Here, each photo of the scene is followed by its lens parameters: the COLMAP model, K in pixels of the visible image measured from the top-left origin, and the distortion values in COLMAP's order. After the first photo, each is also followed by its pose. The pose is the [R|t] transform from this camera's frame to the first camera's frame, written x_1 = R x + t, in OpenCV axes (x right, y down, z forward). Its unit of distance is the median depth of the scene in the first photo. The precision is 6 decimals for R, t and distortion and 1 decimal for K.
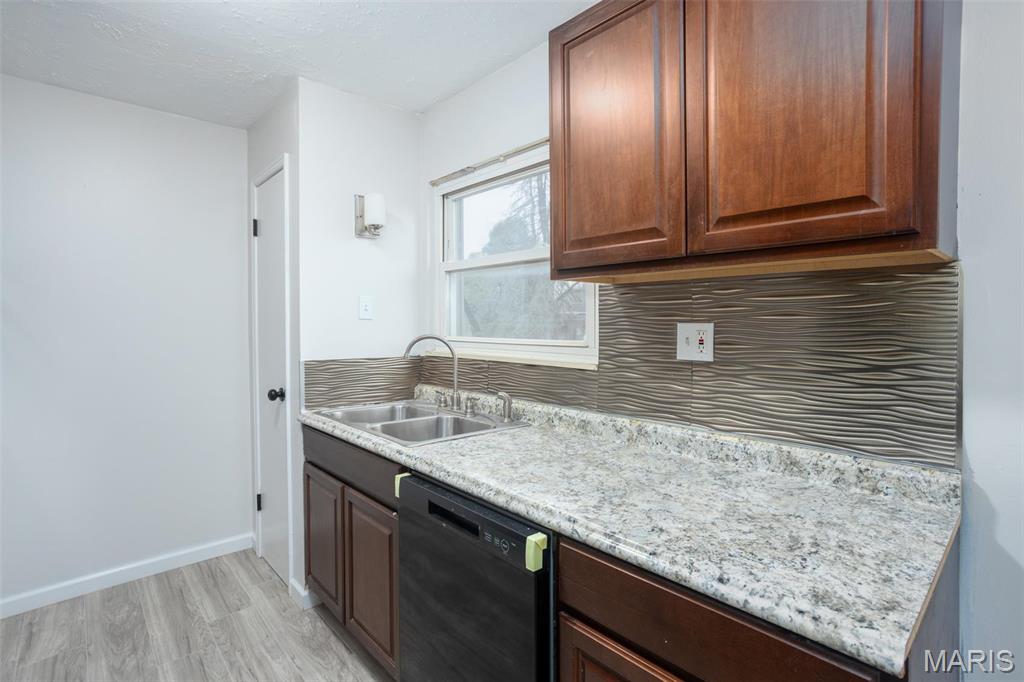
lens RADIAL K [[496.1, 0, 509.2], [0, 496.1, 332.5], [0, 0, 1]] dist [-0.049198, 0.031592]
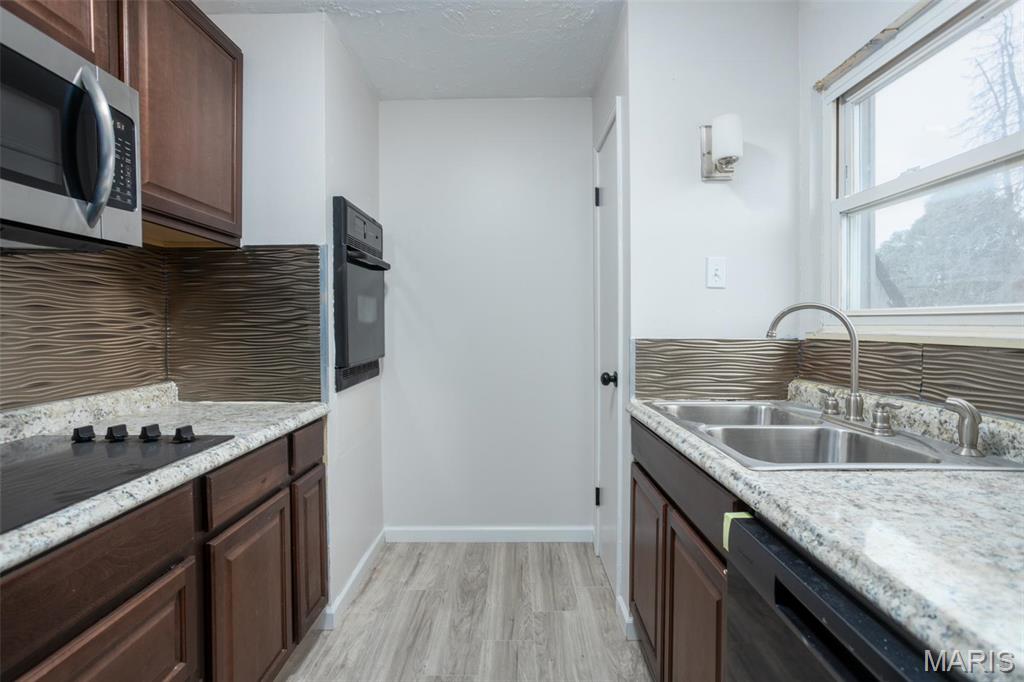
lens RADIAL K [[496.1, 0, 509.2], [0, 496.1, 332.5], [0, 0, 1]] dist [-0.049198, 0.031592]
pose [[0.735511, 0.009949, -0.677440, -0.012491], [-0.008520, 0.999949, 0.005435, 0.044879], [0.677459, 0.001774, 0.735558, 0.254024]]
